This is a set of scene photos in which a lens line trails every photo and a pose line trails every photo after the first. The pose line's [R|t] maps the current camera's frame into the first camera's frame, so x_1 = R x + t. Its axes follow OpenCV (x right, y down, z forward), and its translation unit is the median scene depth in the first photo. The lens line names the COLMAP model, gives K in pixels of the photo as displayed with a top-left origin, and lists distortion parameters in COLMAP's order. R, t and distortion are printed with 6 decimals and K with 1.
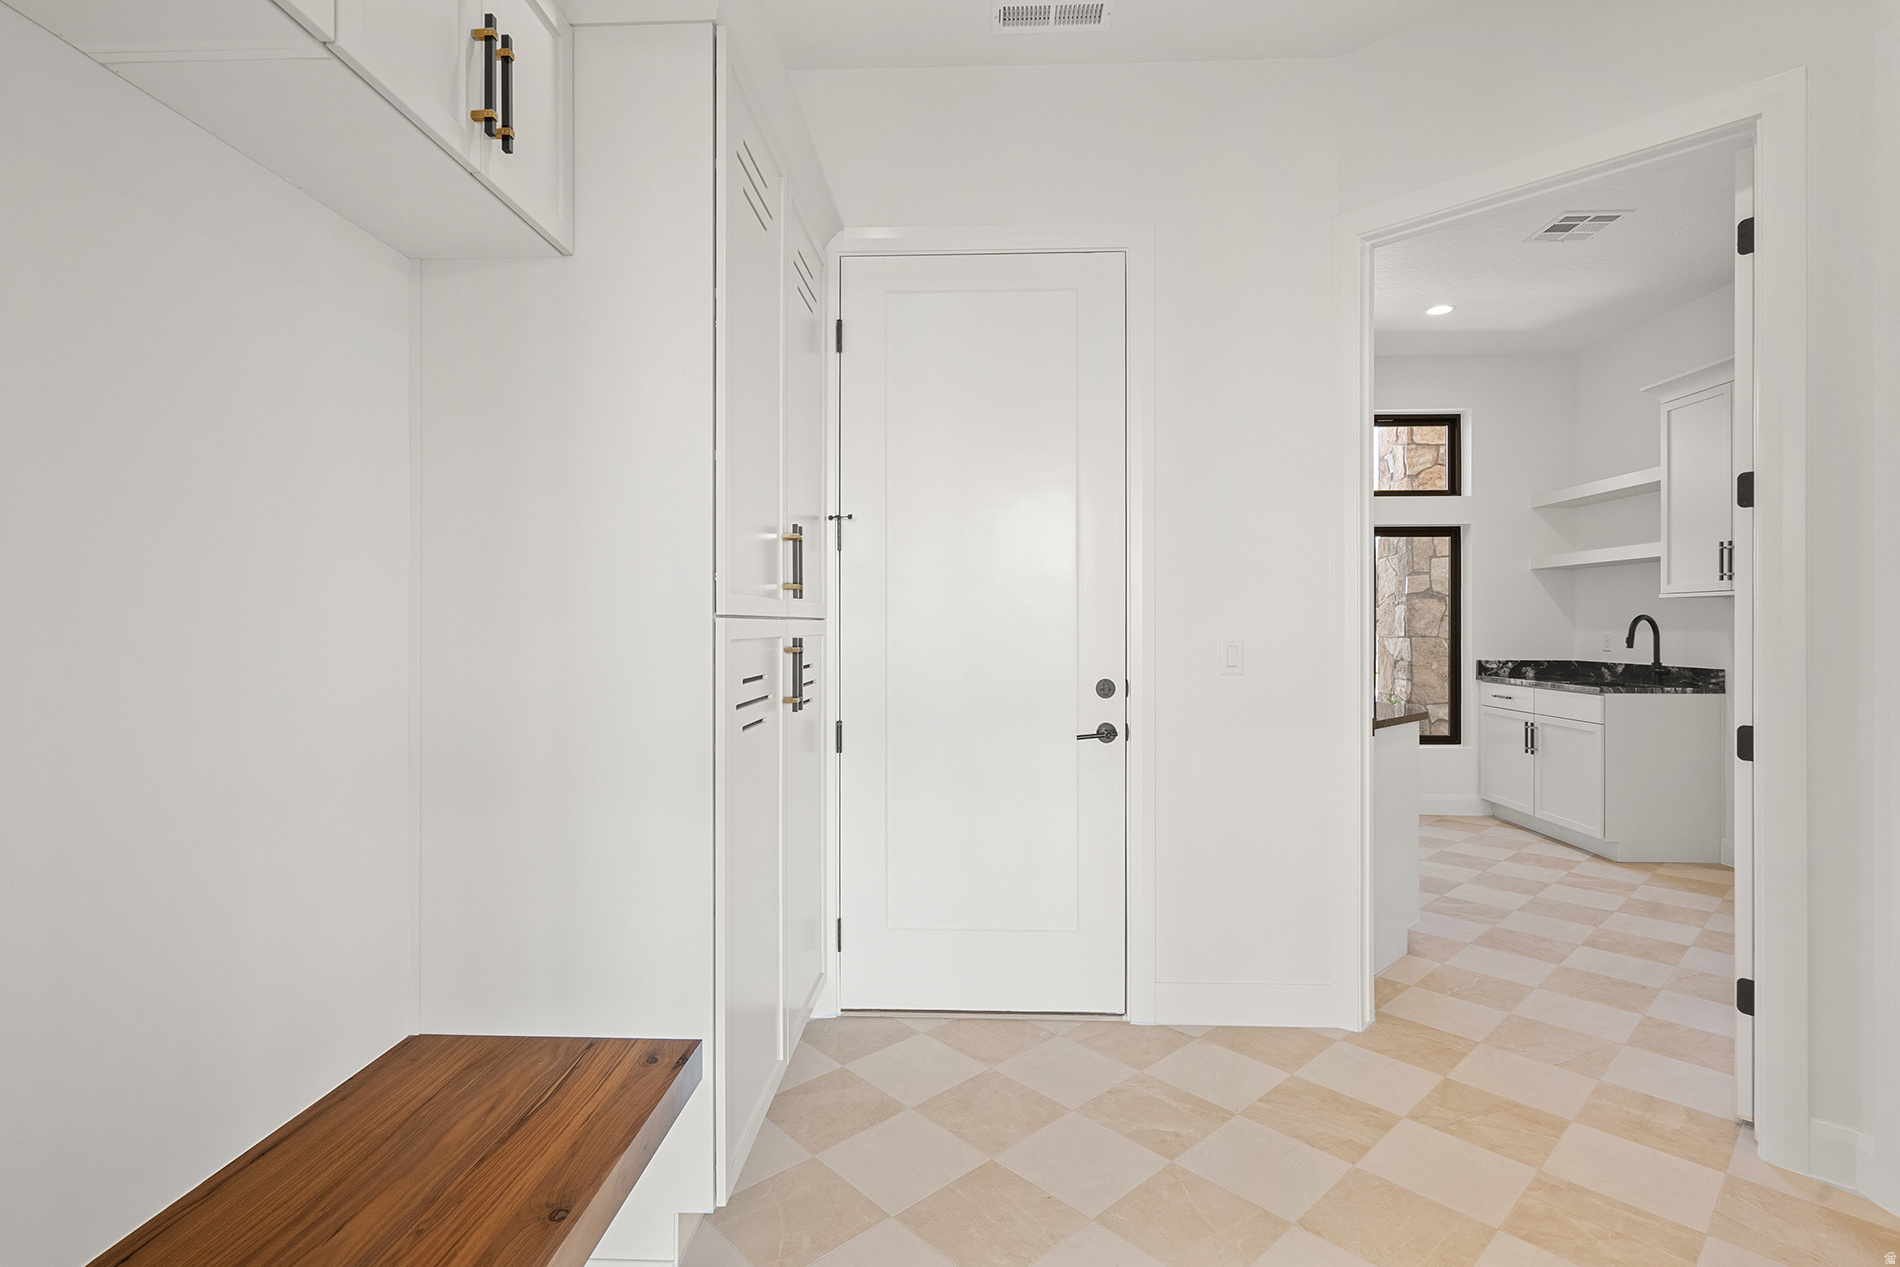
lens RADIAL K [[883.8, 0, 955.3], [0, 883.8, 623.3], [0, 0, 1]] dist [-0.003662, 0.002691]
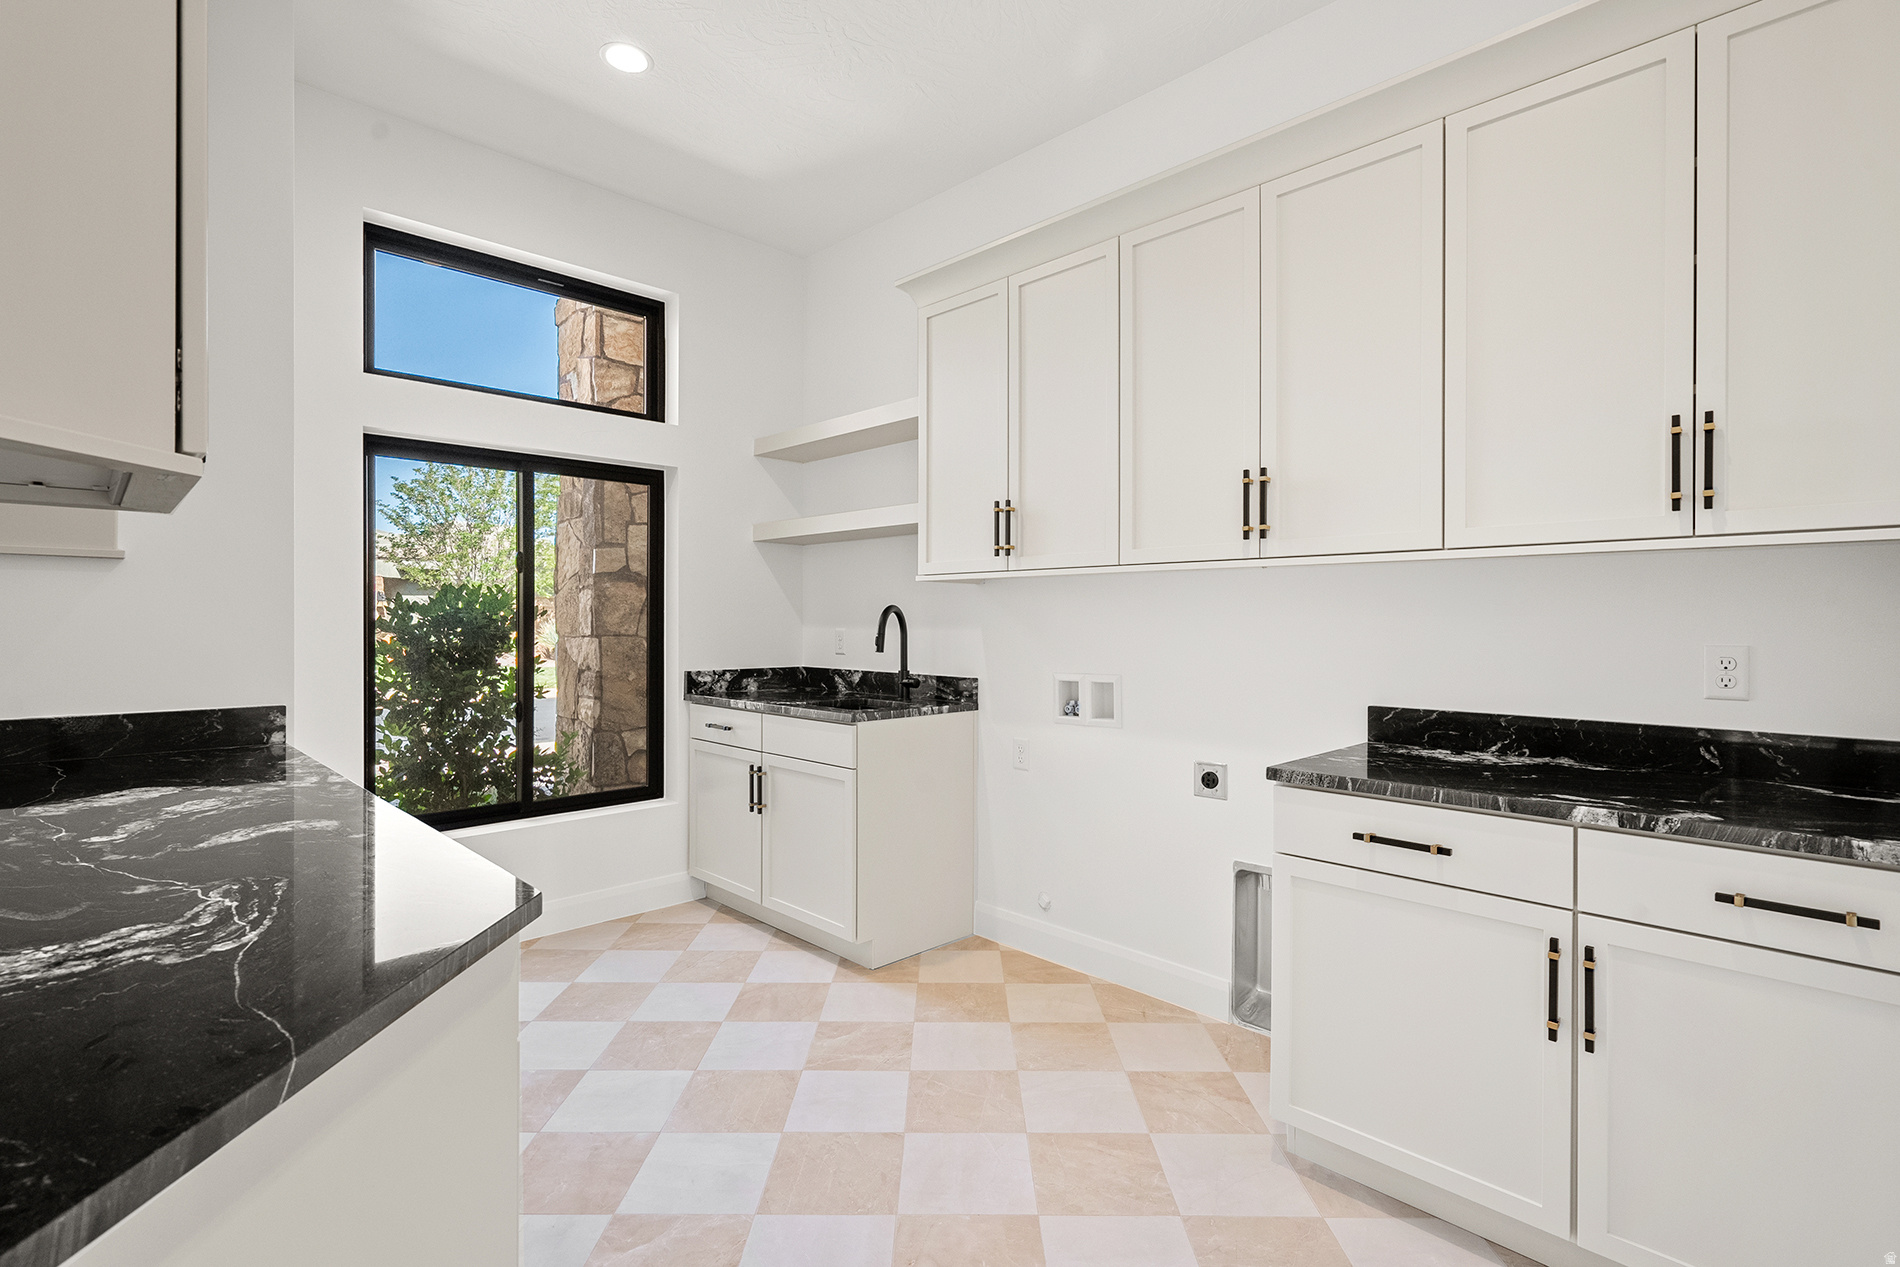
lens RADIAL K [[883.8, 0, 948.0], [0, 883.8, 624.3], [0, 0, 1]] dist [-0.003662, 0.002691]
pose [[0.681613, -0.001920, 0.731710, 0.275563], [-0.003833, 0.999973, 0.006195, 0.001319], [-0.731703, -0.007027, 0.681587, 0.463454]]
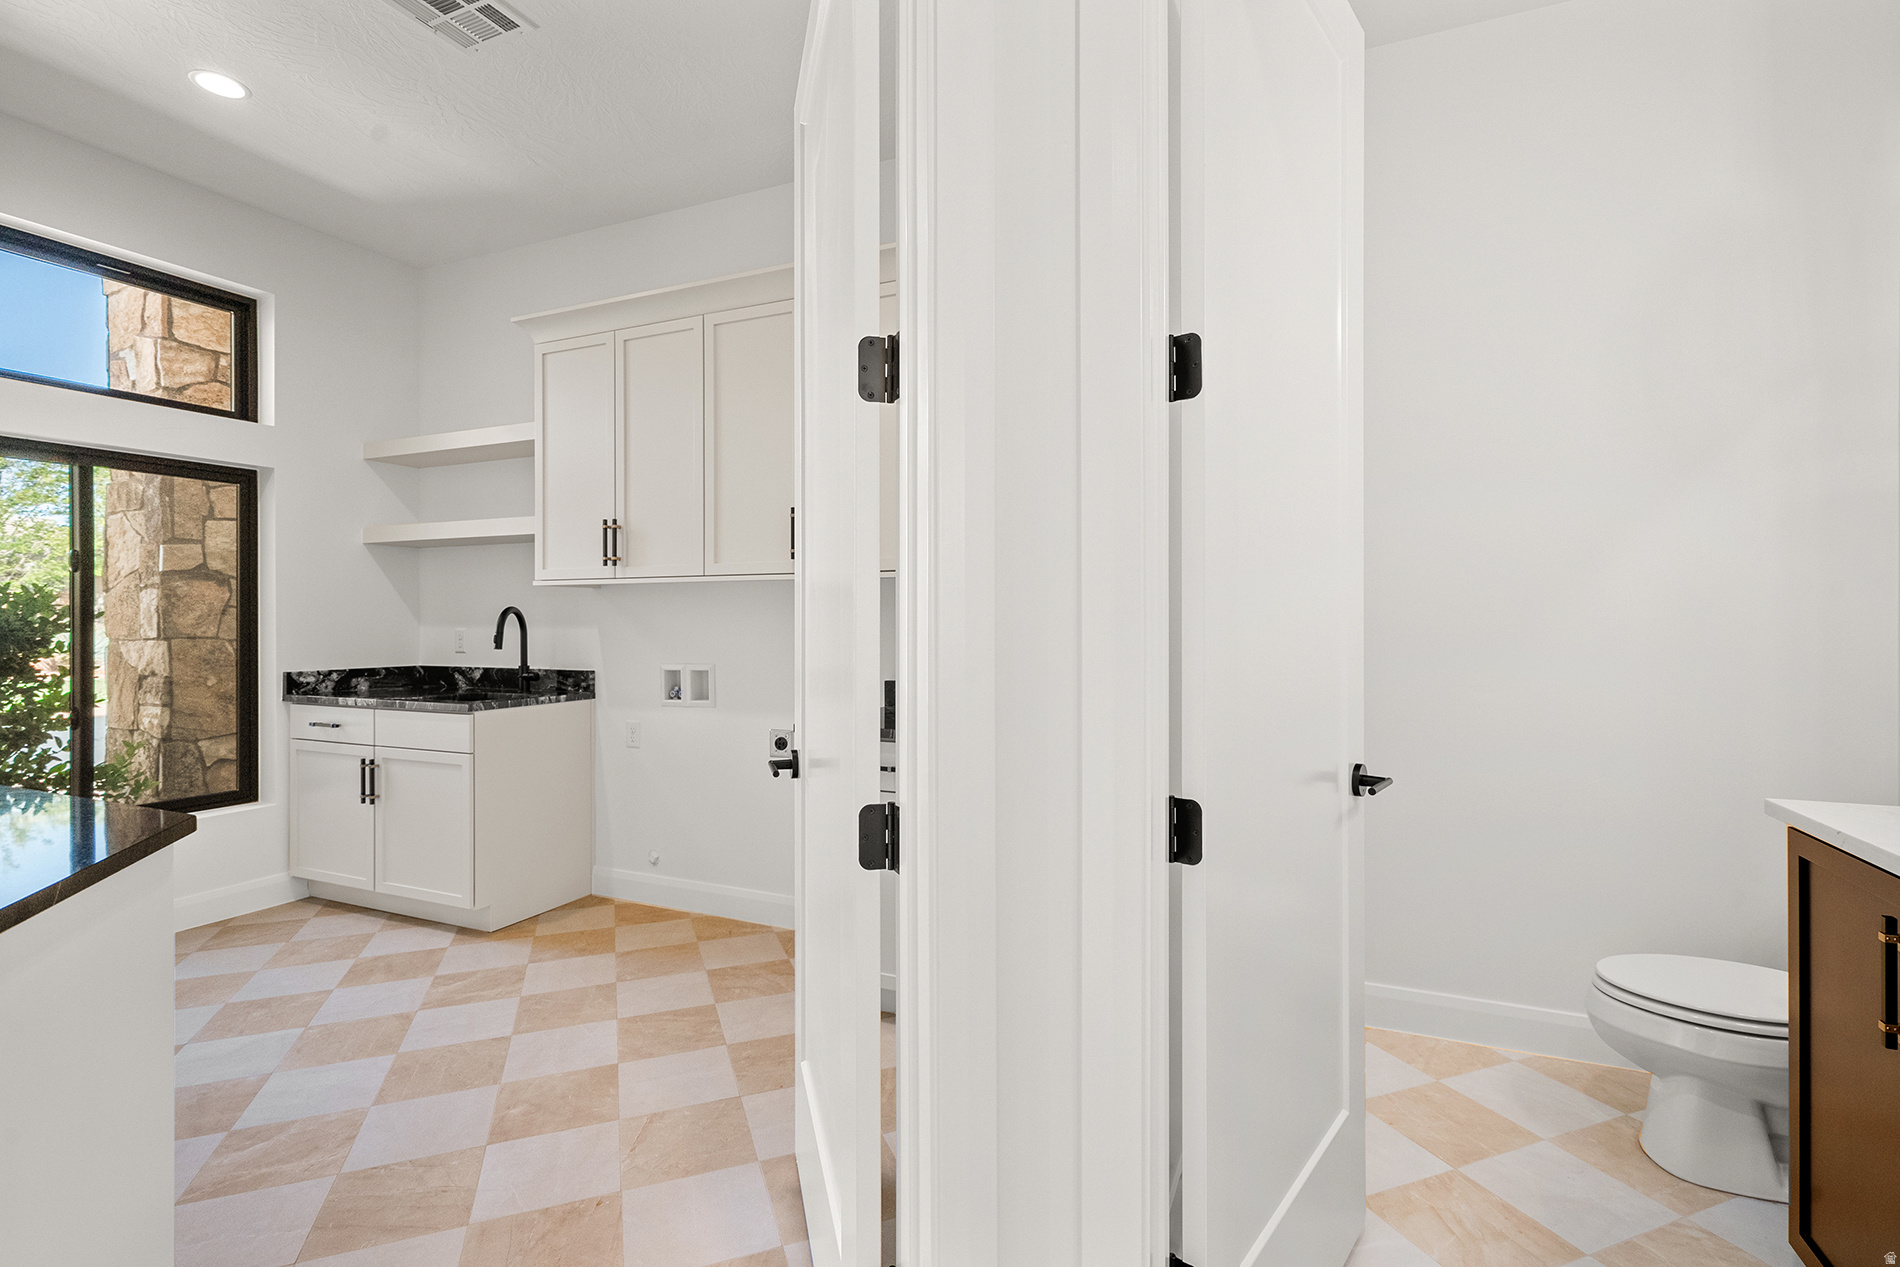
lens RADIAL K [[883.8, 0, 950.1], [0, 883.8, 621.1], [0, 0, 1]] dist [-0.003662, 0.002691]
pose [[0.368014, -0.003009, 0.929815, 0.179102], [-0.000221, 0.999994, 0.003324, 0.000619], [-0.929820, -0.001429, 0.368011, 0.329912]]
